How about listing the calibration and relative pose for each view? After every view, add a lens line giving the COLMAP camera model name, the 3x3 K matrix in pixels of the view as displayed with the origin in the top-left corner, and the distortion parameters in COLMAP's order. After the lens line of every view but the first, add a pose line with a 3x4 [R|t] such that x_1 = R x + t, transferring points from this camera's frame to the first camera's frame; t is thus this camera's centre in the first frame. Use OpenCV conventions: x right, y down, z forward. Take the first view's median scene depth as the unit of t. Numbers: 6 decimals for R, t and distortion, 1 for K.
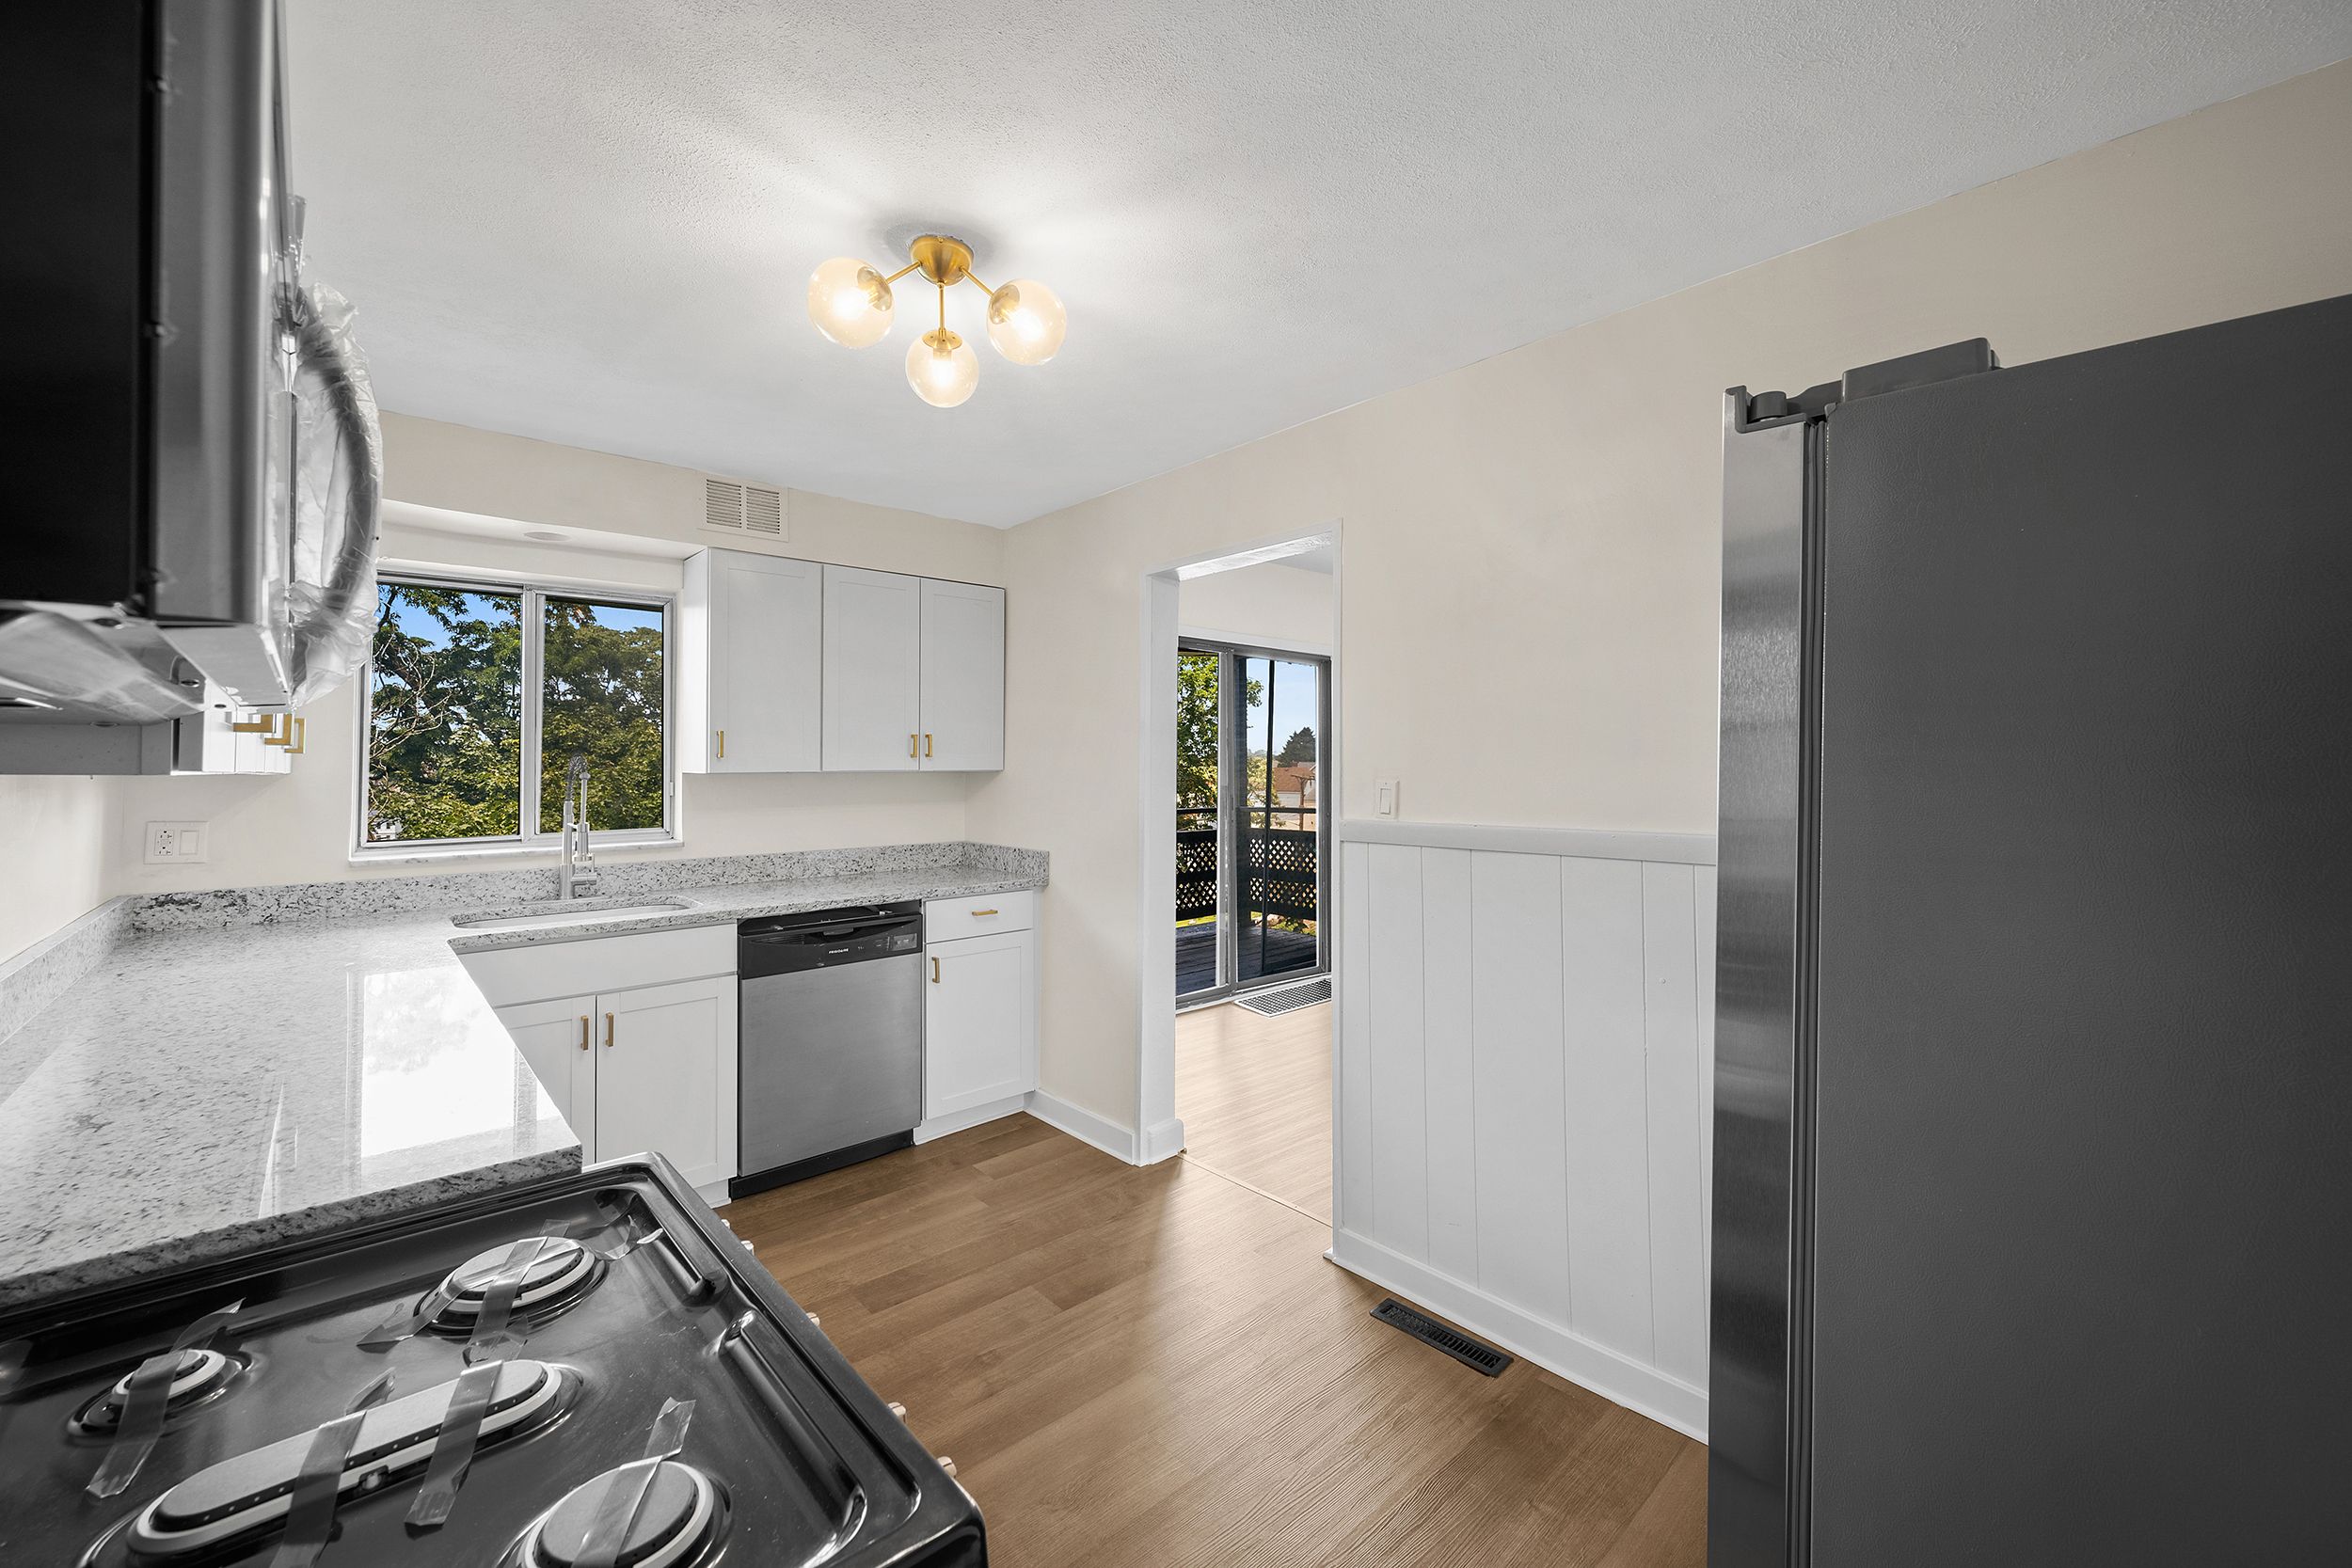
lens RADIAL K [[930.4, 0, 1171.5], [0, 930.4, 758.0], [0, 0, 1]] dist [-0.000176, -0.000756]
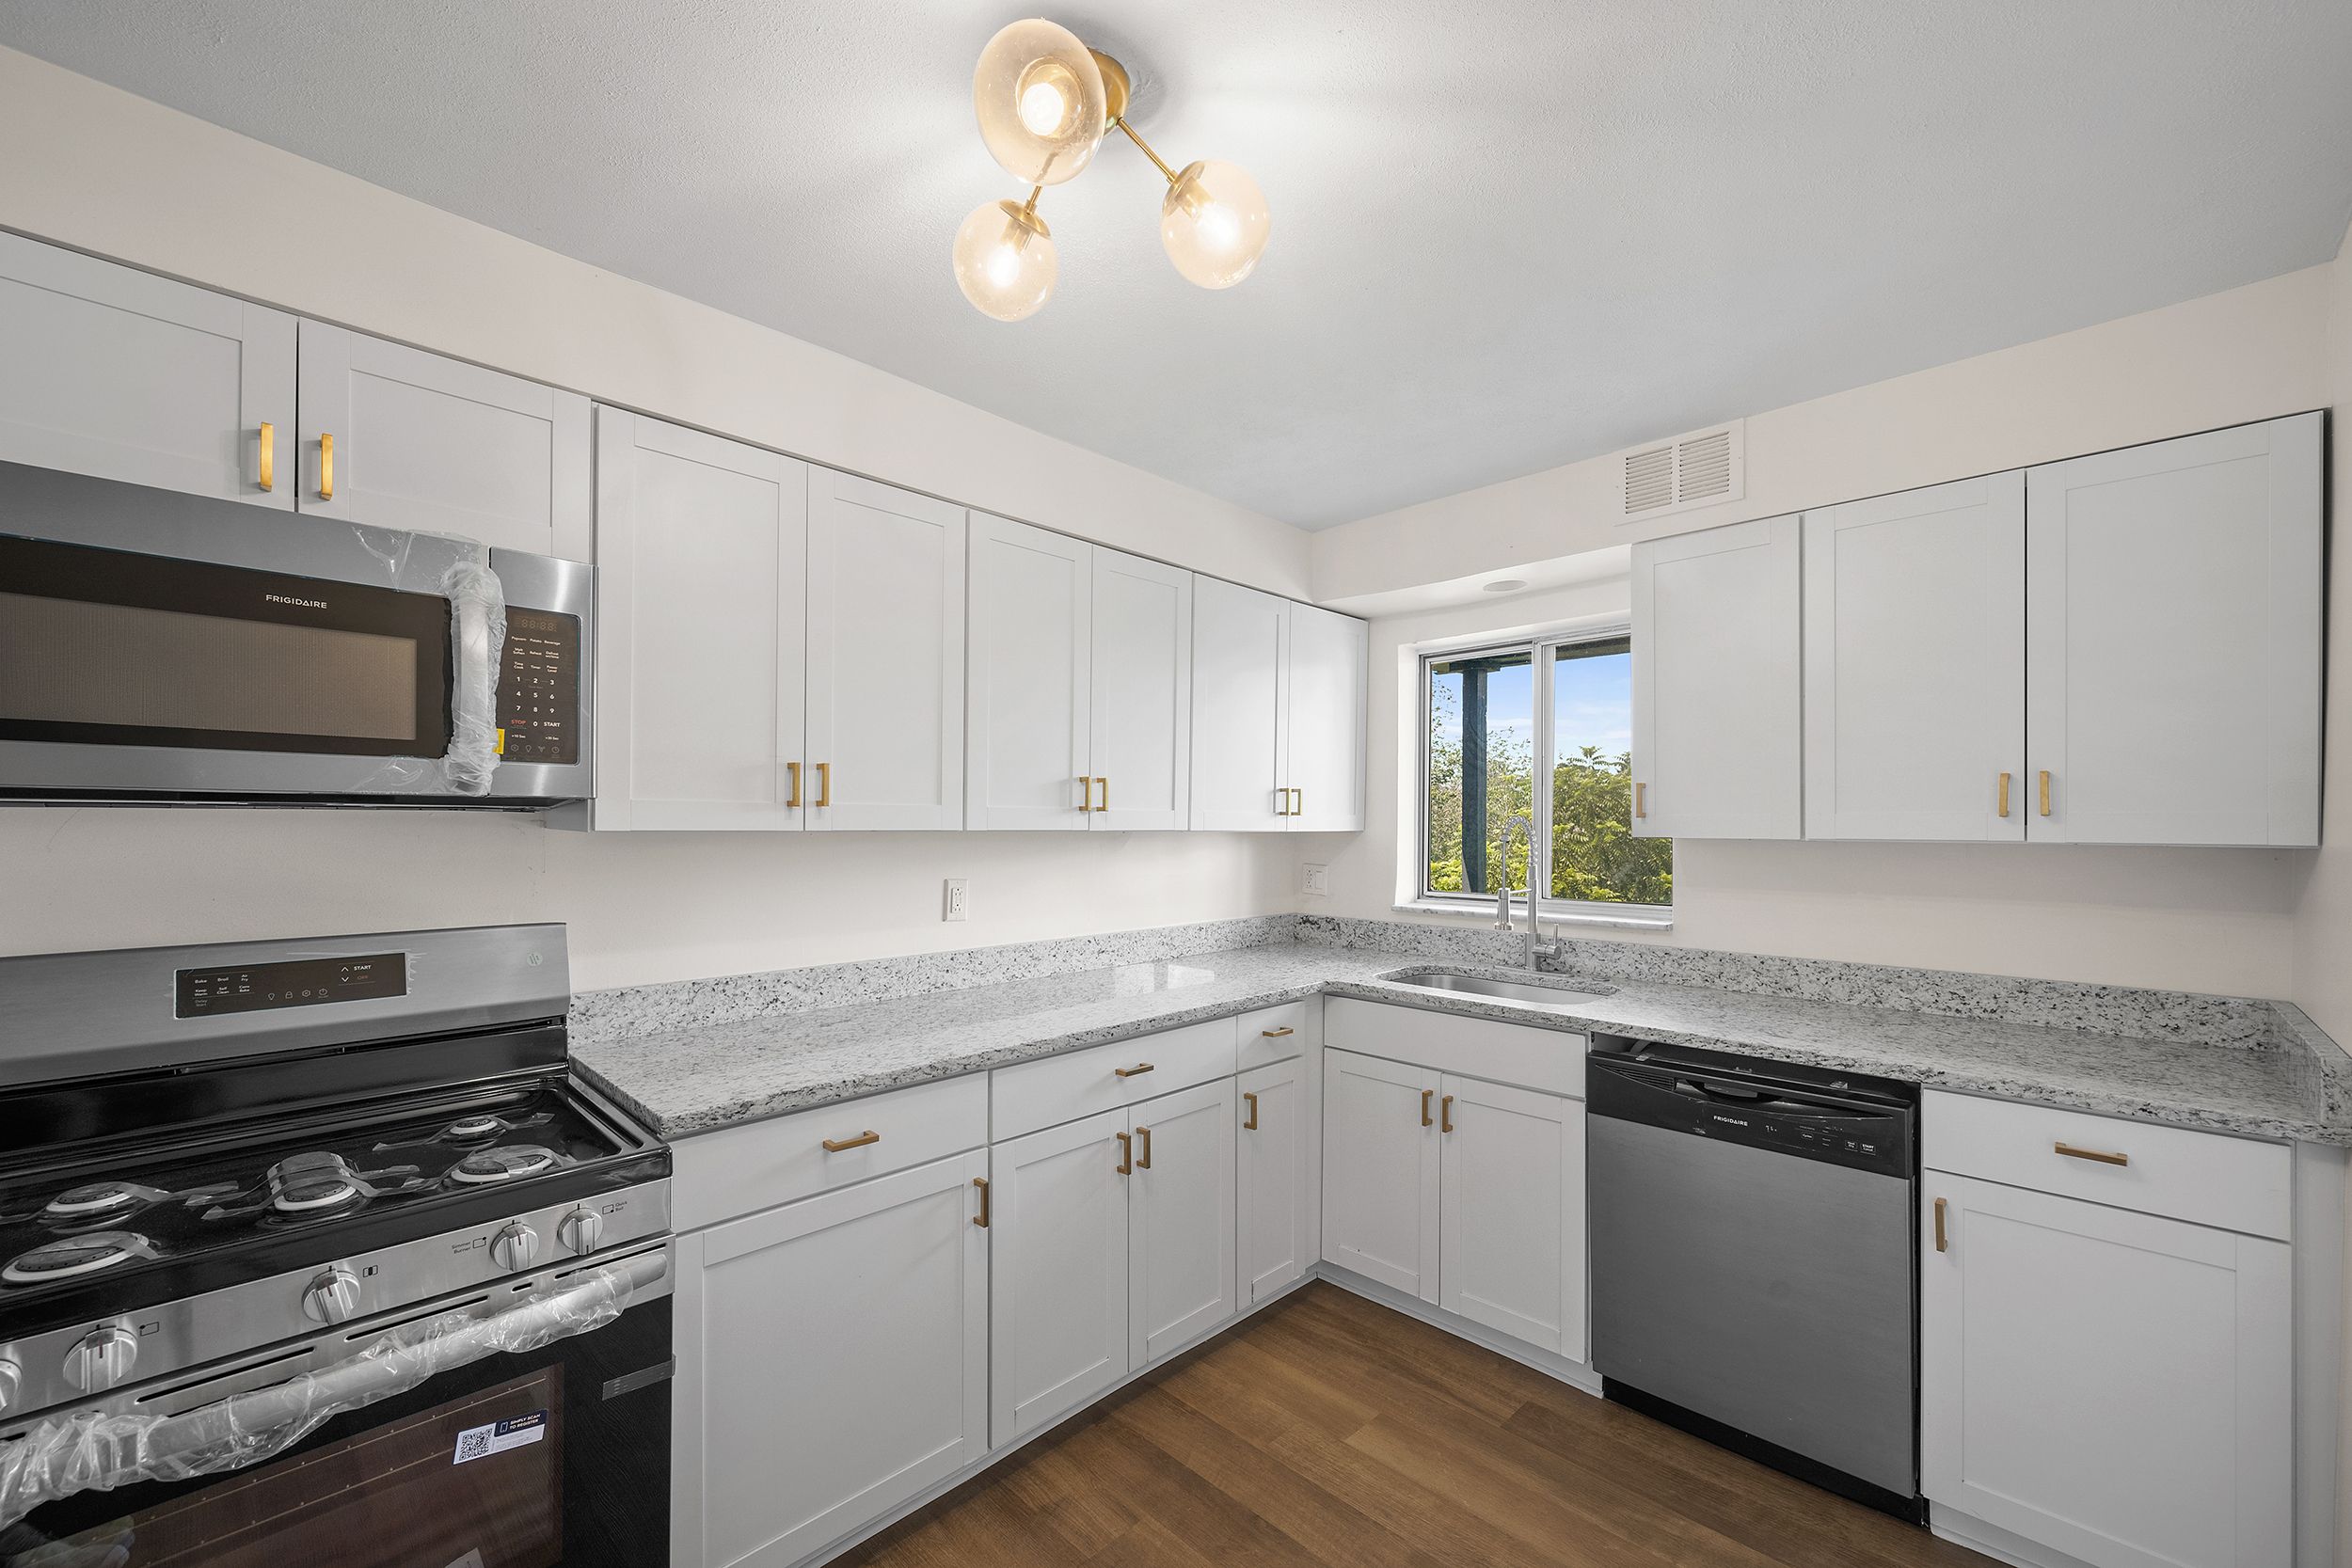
lens RADIAL K [[930.4, 0, 1201.4], [0, 930.4, 832.4], [0, 0, 1]] dist [-0.000176, -0.000756]
pose [[0.081473, 0.013888, -0.996579, 0.239464], [-0.000045, 0.999903, 0.013931, 0.001096], [0.996676, -0.001090, 0.081465, 0.569108]]
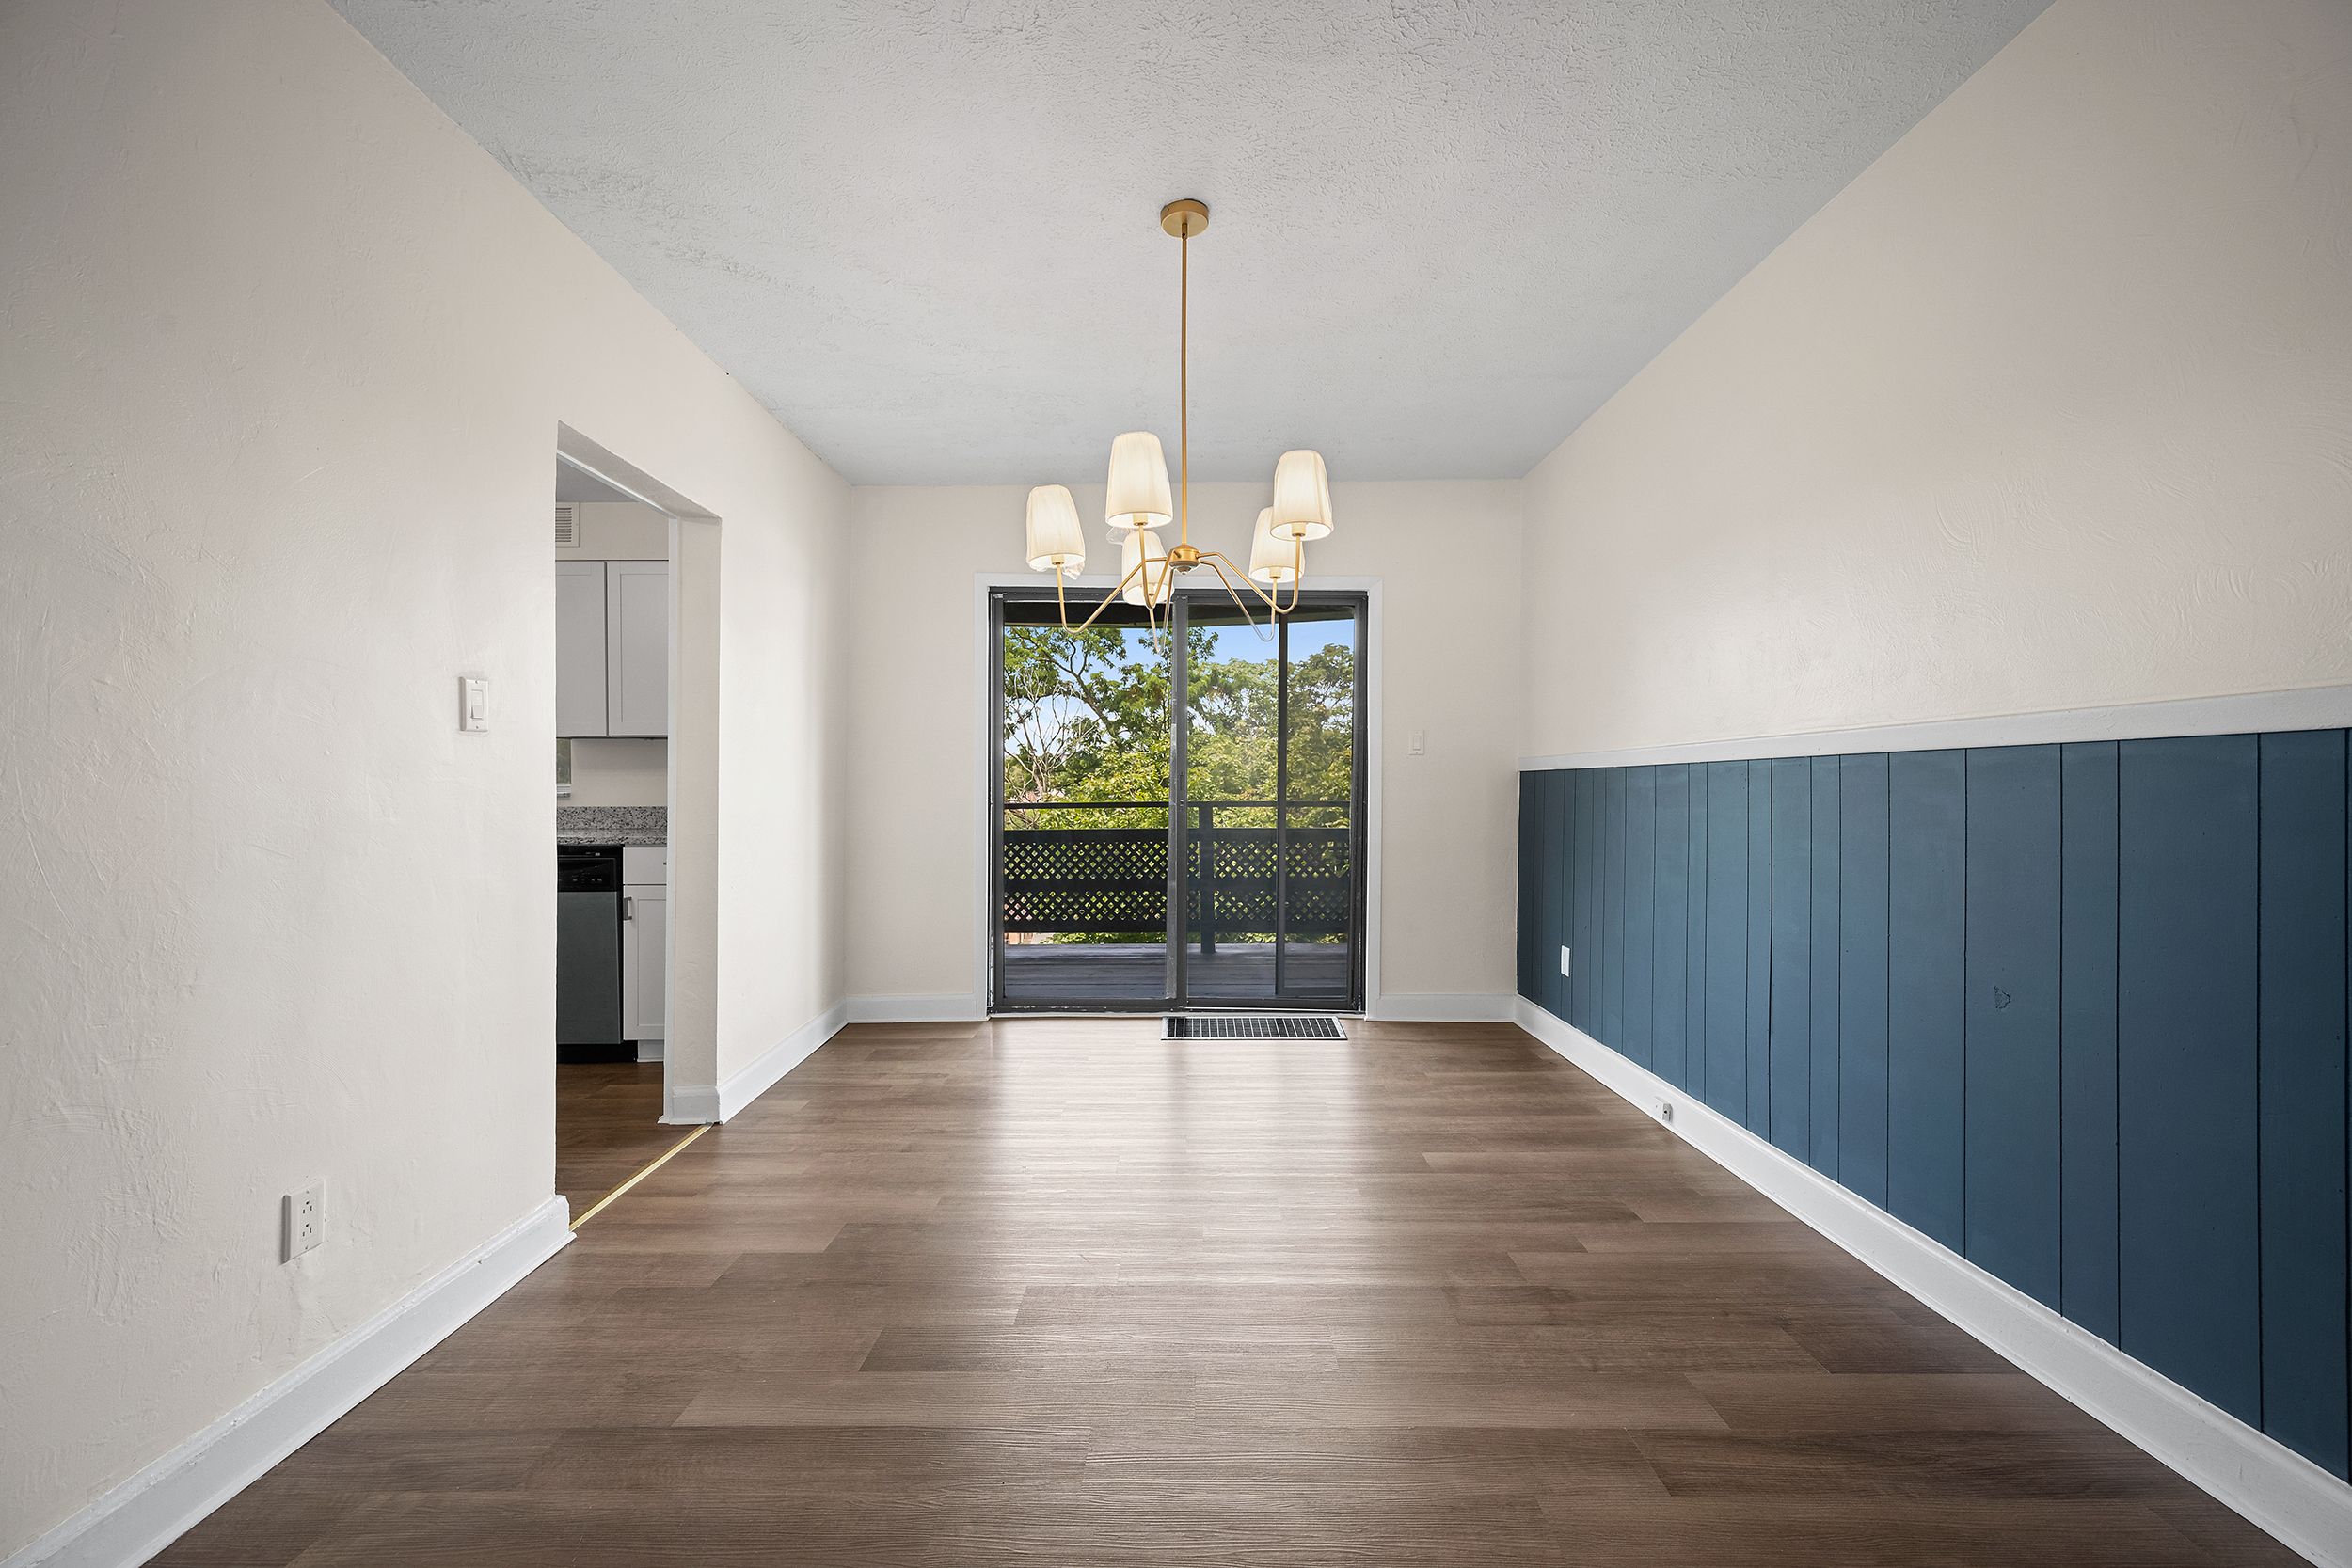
lens RADIAL K [[930.4, 0, 1191.0], [0, 930.4, 790.1], [0, 0, 1]] dist [-0.000176, -0.000756]
pose [[0.753459, 0.015481, -0.657313, 1.043016], [-0.010373, 0.999878, 0.011658, 0.066896], [0.657413, -0.001965, 0.753528, 0.626636]]
